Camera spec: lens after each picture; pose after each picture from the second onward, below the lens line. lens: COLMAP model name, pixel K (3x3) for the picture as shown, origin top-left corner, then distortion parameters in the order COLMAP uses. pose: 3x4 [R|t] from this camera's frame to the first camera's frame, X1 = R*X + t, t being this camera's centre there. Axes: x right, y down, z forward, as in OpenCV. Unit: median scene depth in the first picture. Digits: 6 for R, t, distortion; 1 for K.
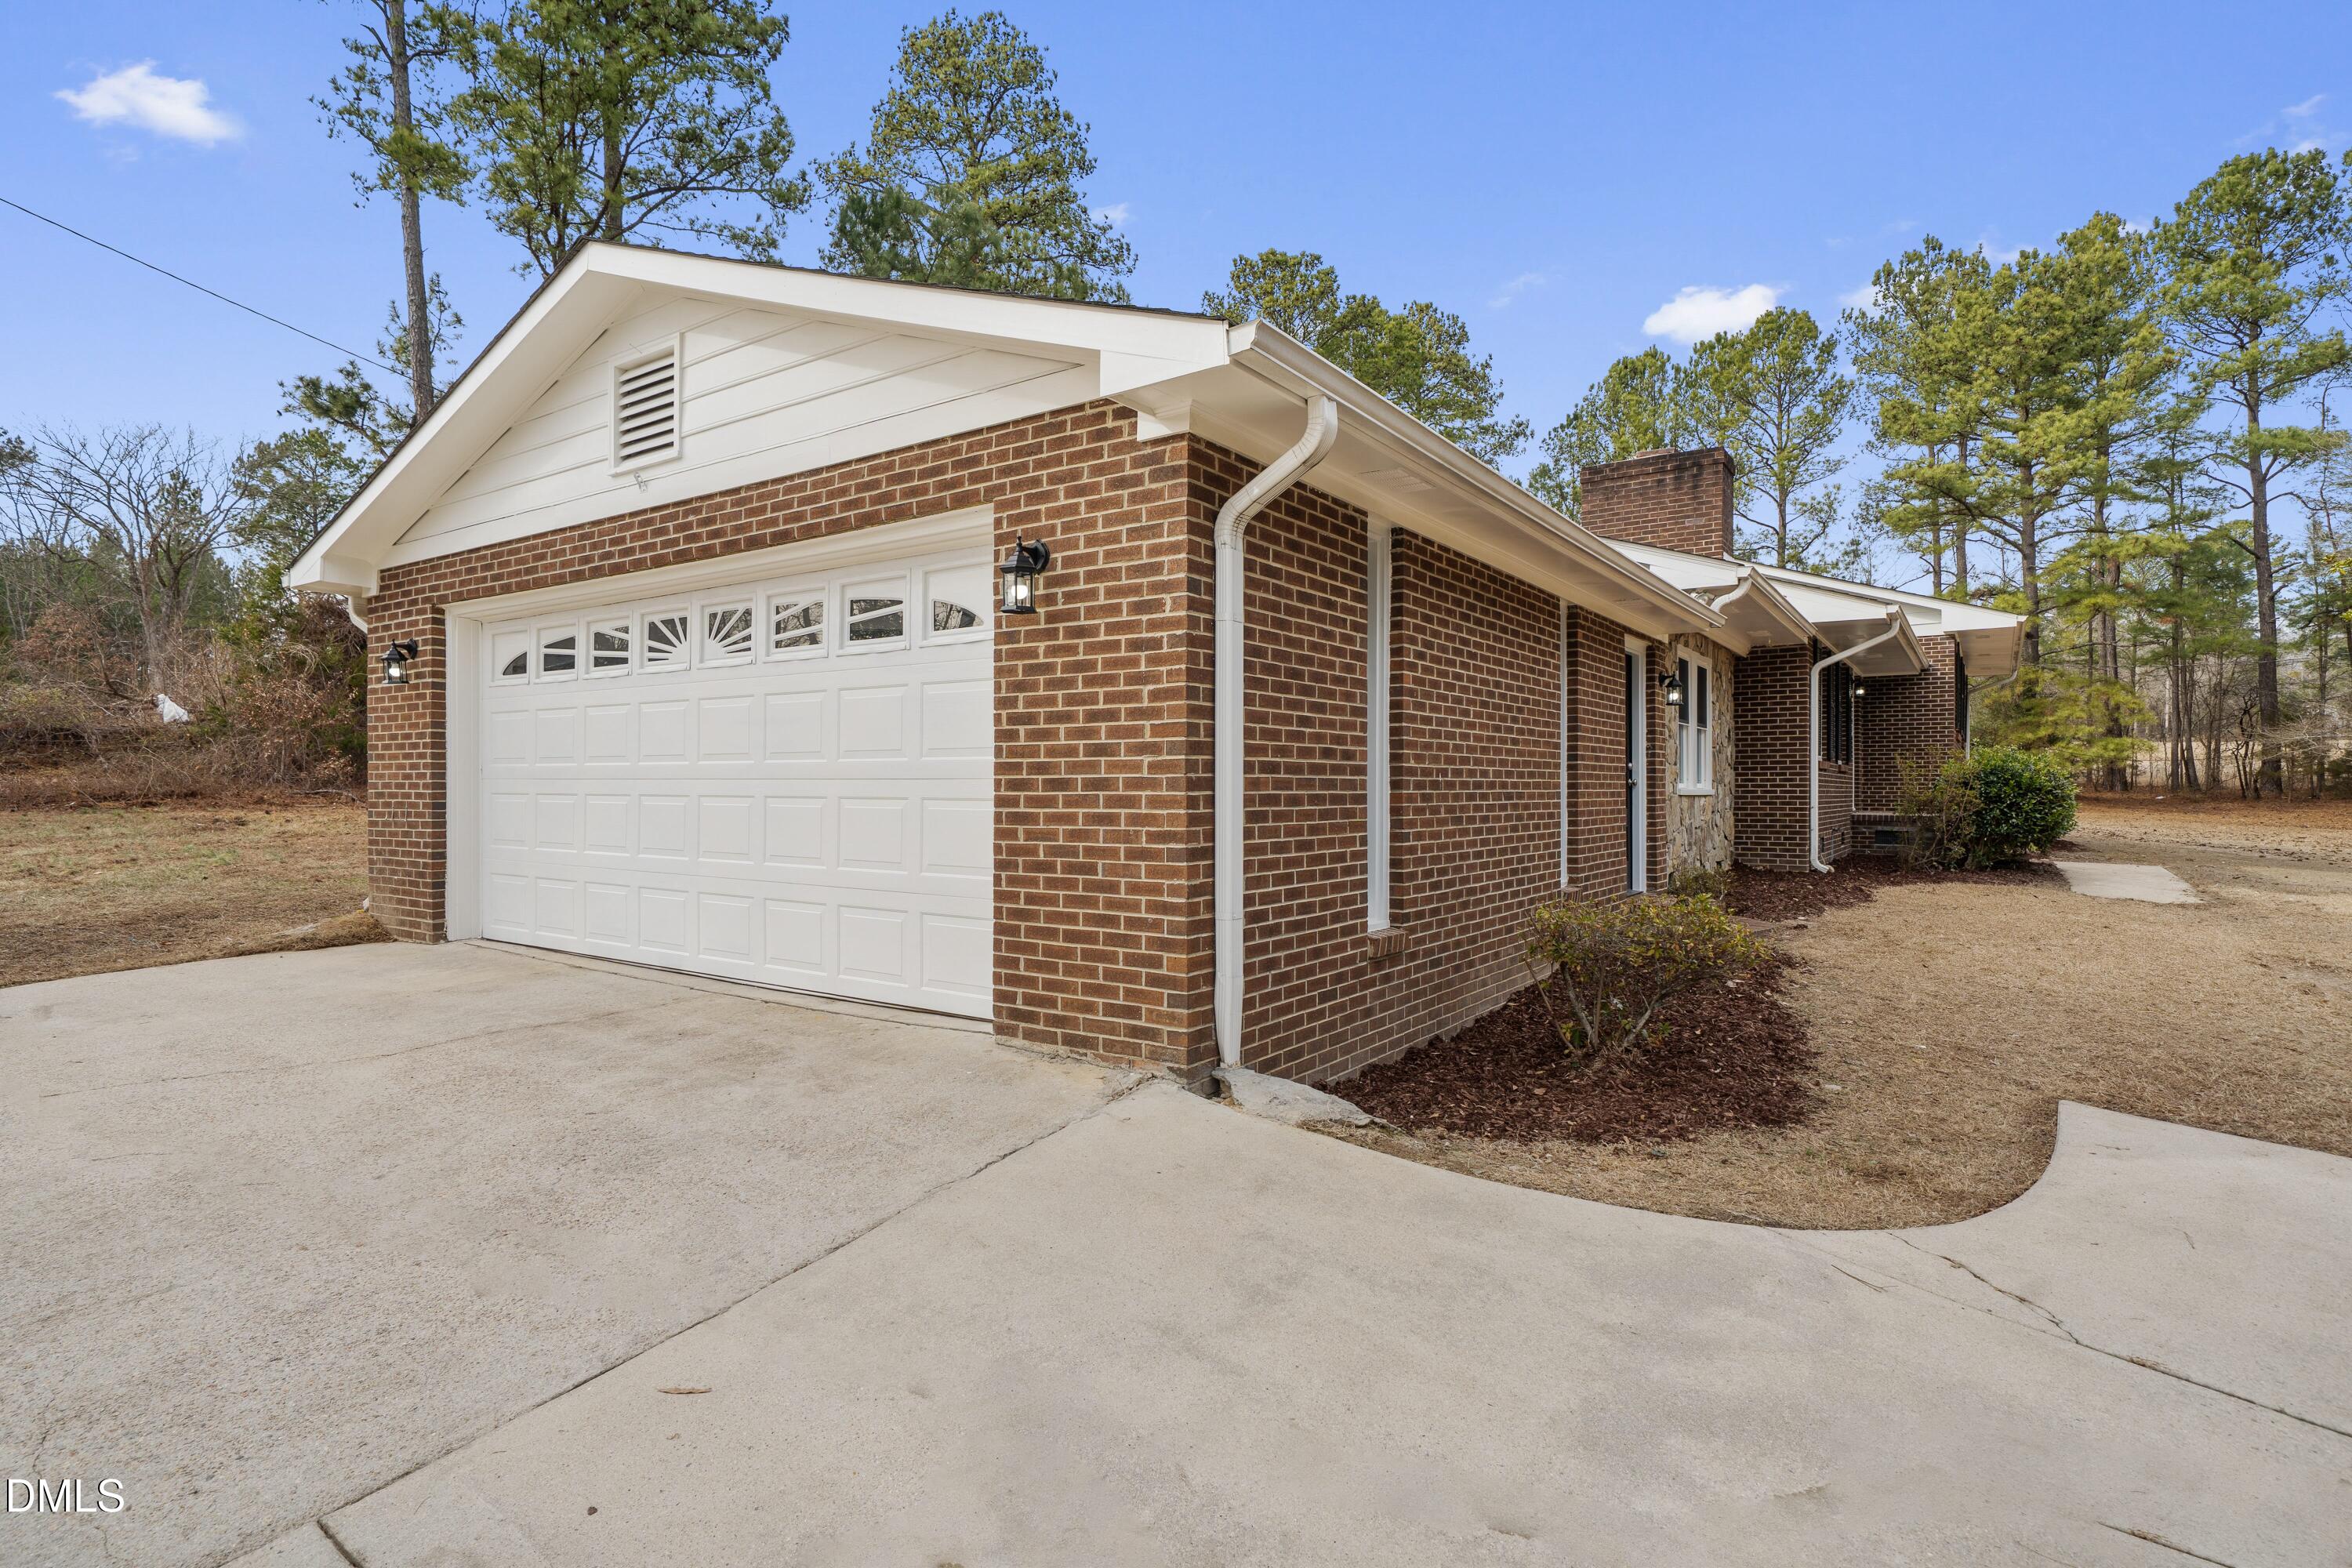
lens RADIAL K [[1178.1, 0, 1161.9], [0, 1178.1, 793.5], [0, 0, 1]] dist [0.004499, 0.000162]
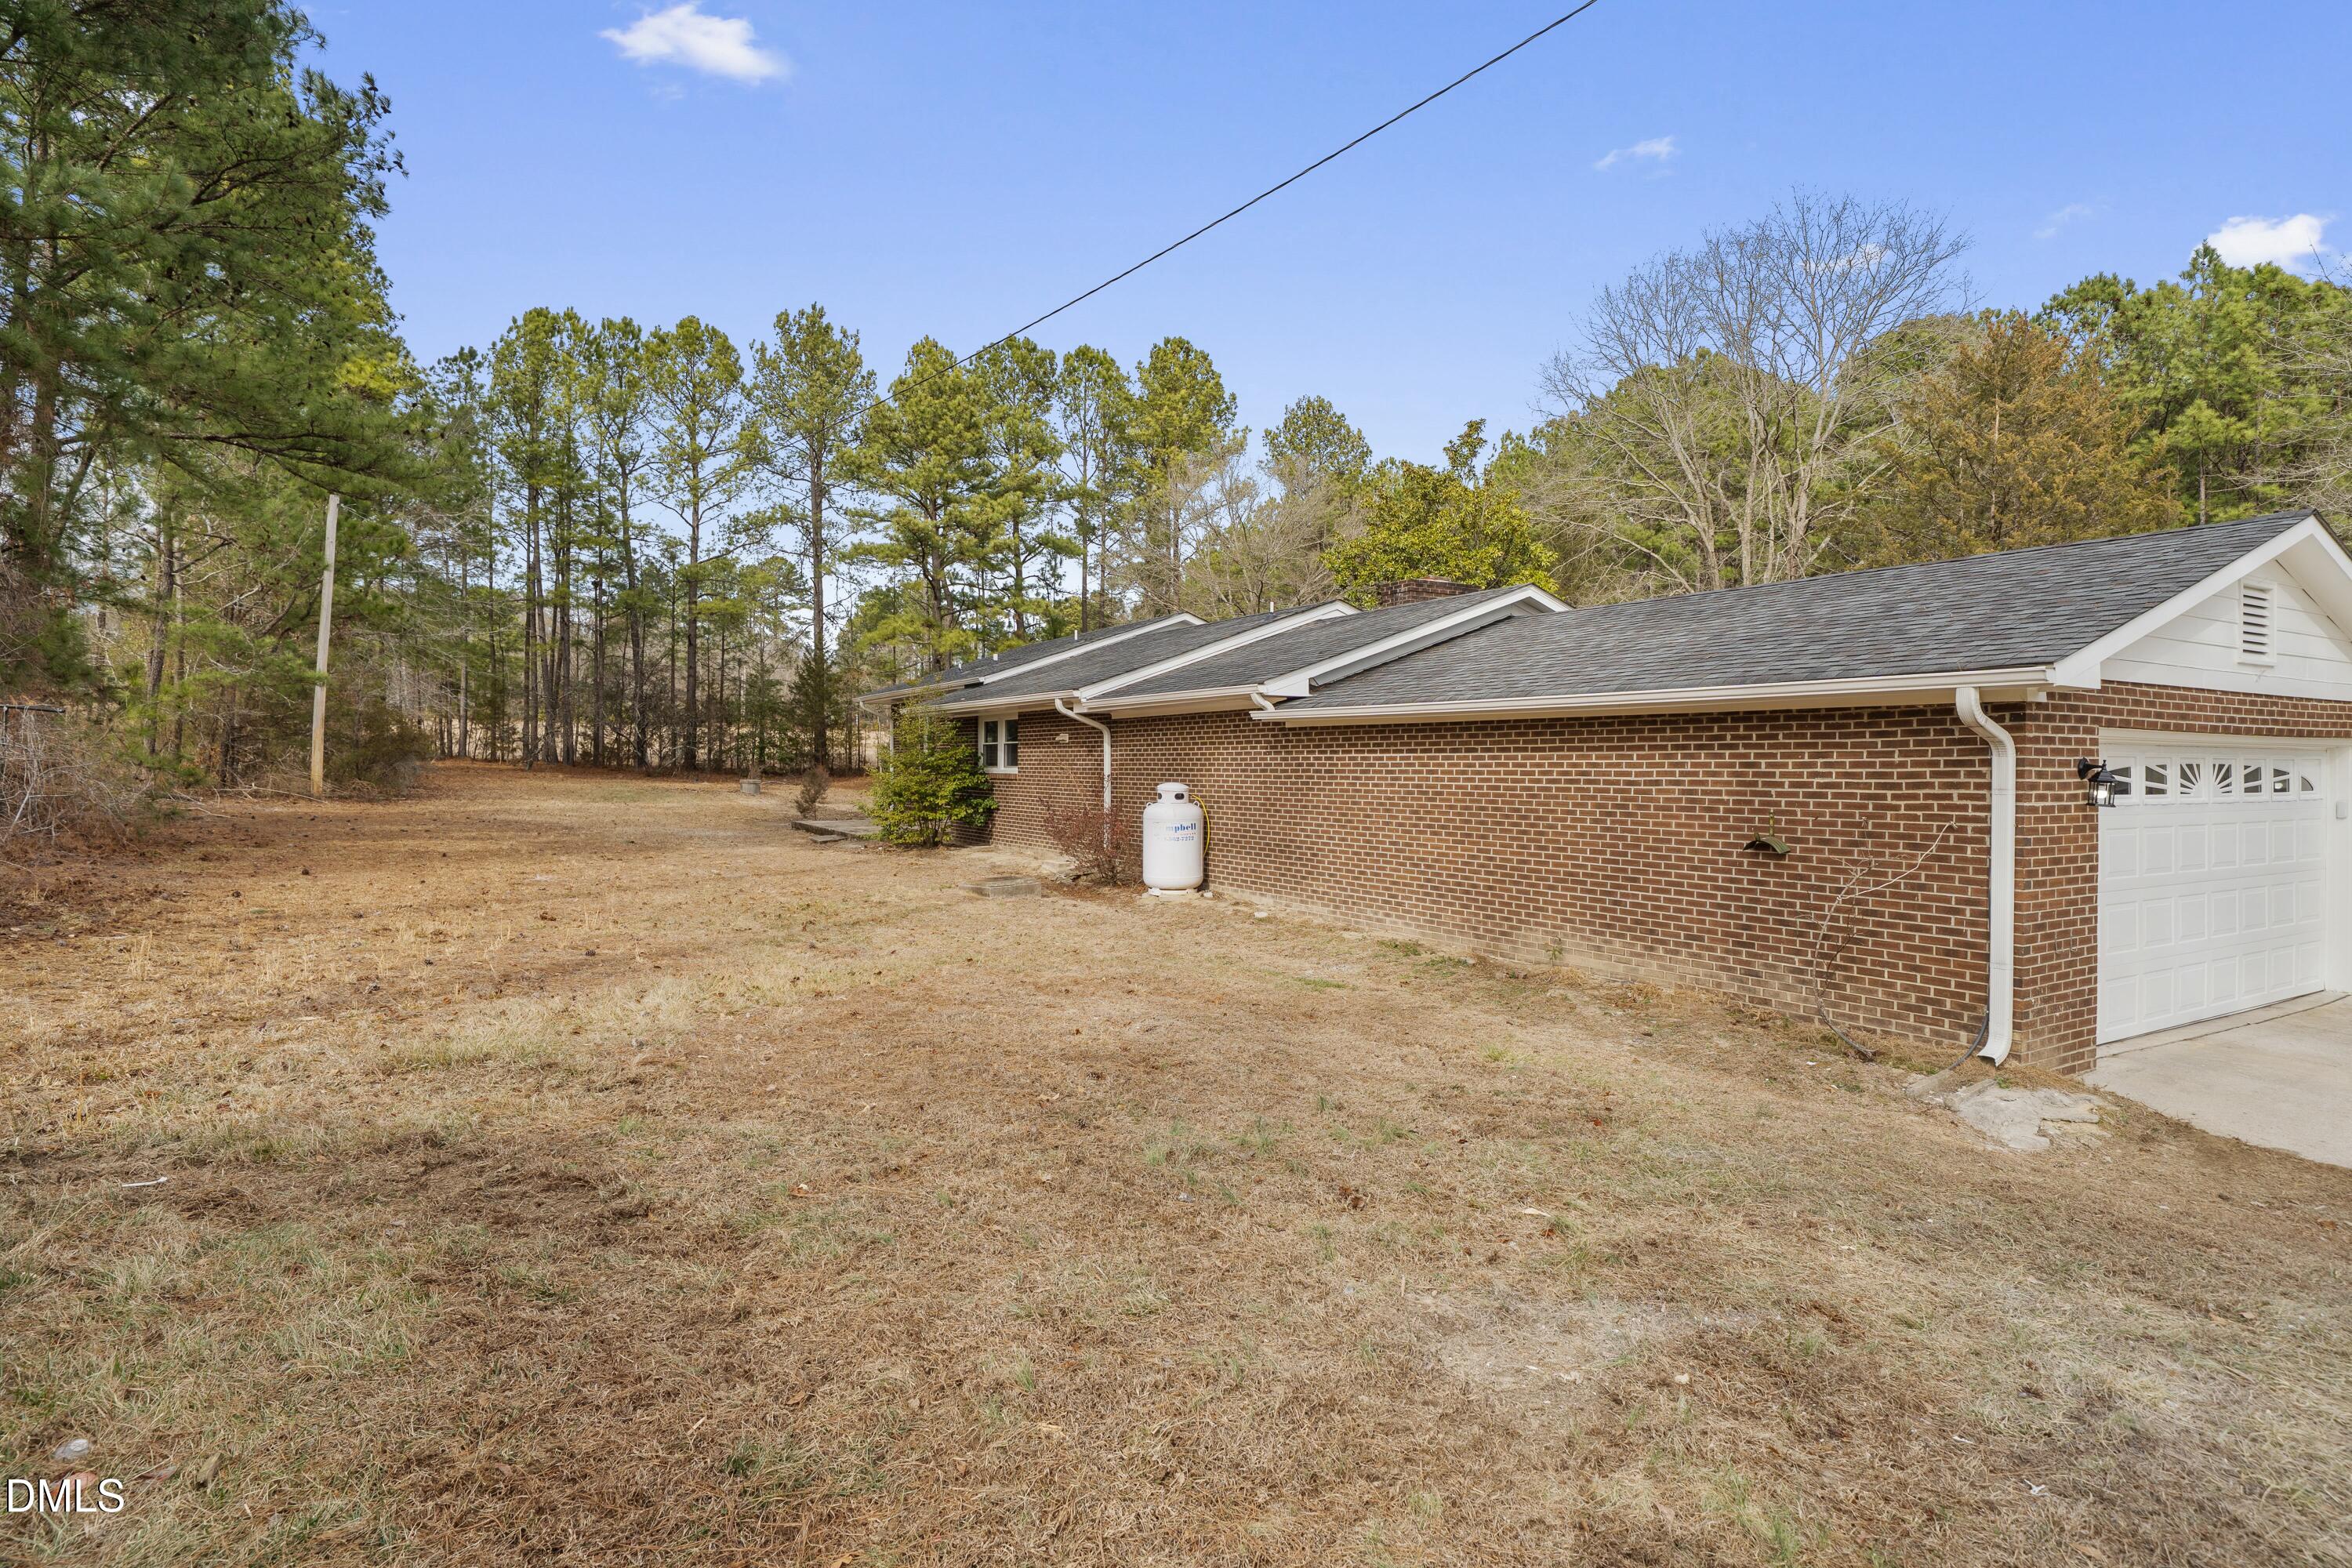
lens RADIAL K [[1185.2, 0, 1176.0], [0, 1185.2, 784.0], [0, 0, 1]] dist [-0.000293, -0.000150]
pose [[0.409562, -0.017882, 0.912107, -0.585350], [0.001771, 0.999822, 0.018806, -0.041778], [-0.912281, -0.006087, 0.409520, 0.412732]]
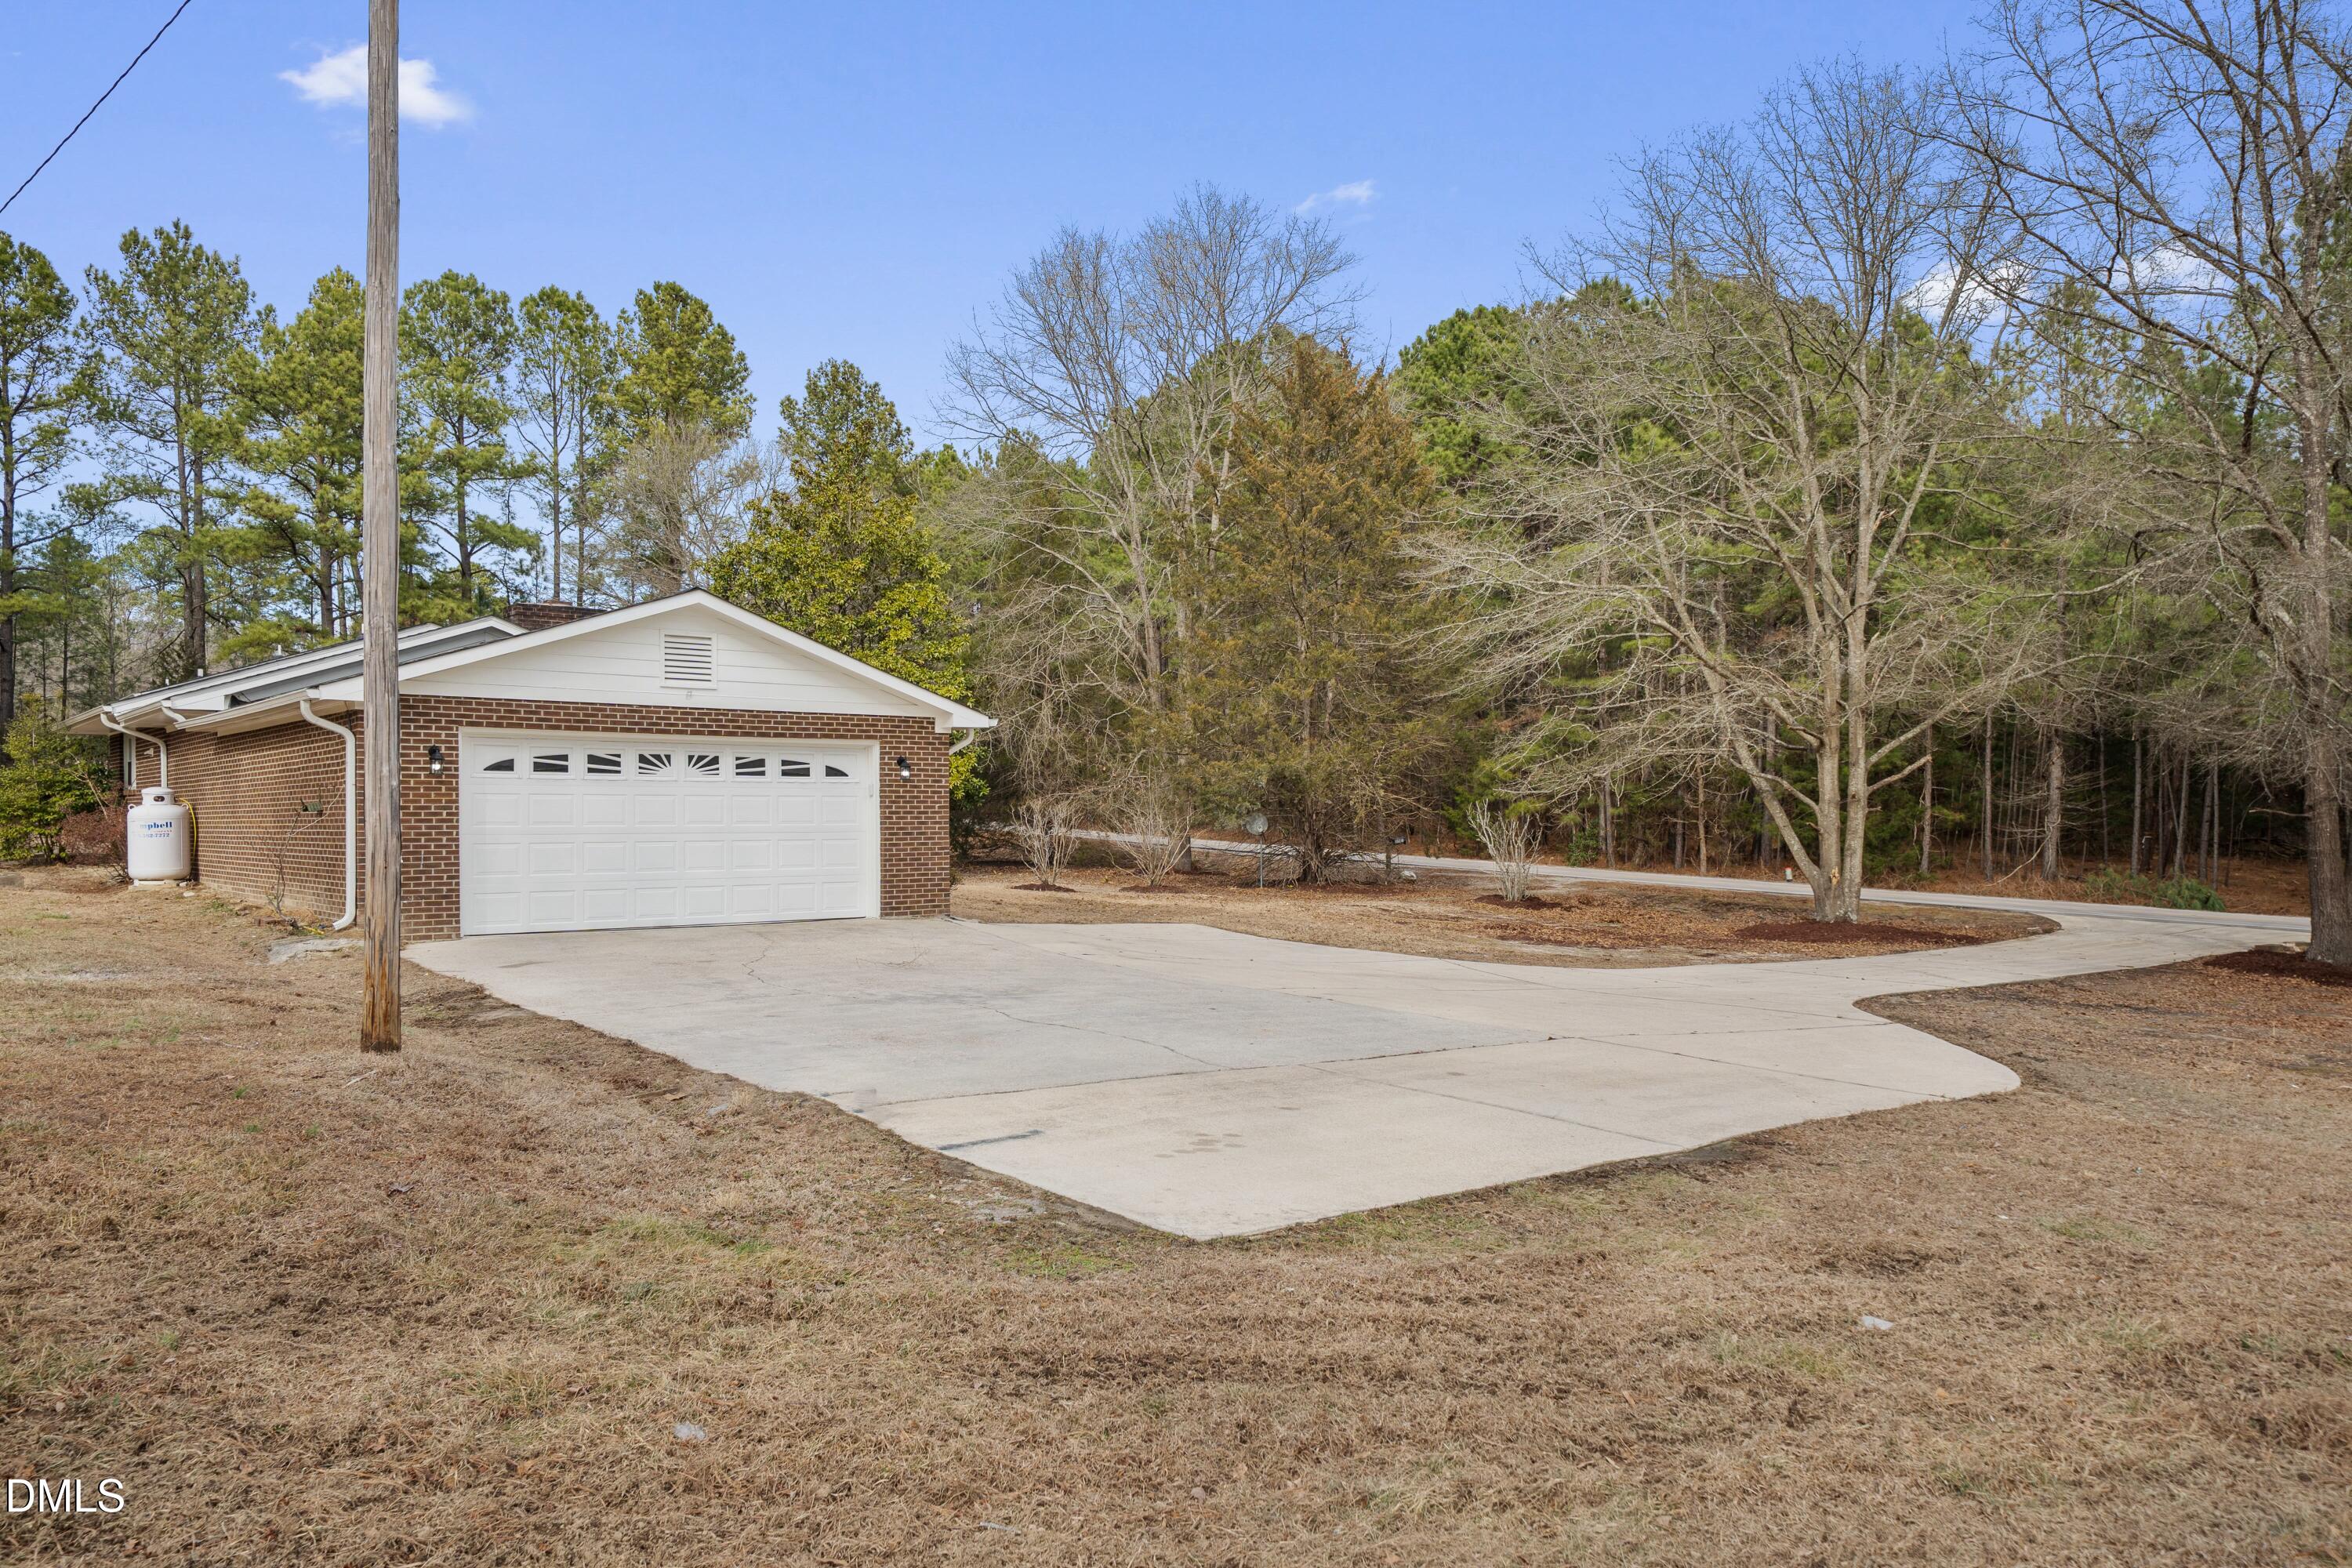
lens RADIAL K [[1607.5, 0, 1171.4], [0, 1607.5, 844.1], [0, 0, 1]] dist [-0.000931, 0.001980]
pose [[0.257570, -0.020177, 0.966049, -0.782097], [0.006293, 0.999796, 0.019204, -0.011290], [-0.966239, 0.001133, 0.257645, -0.153652]]
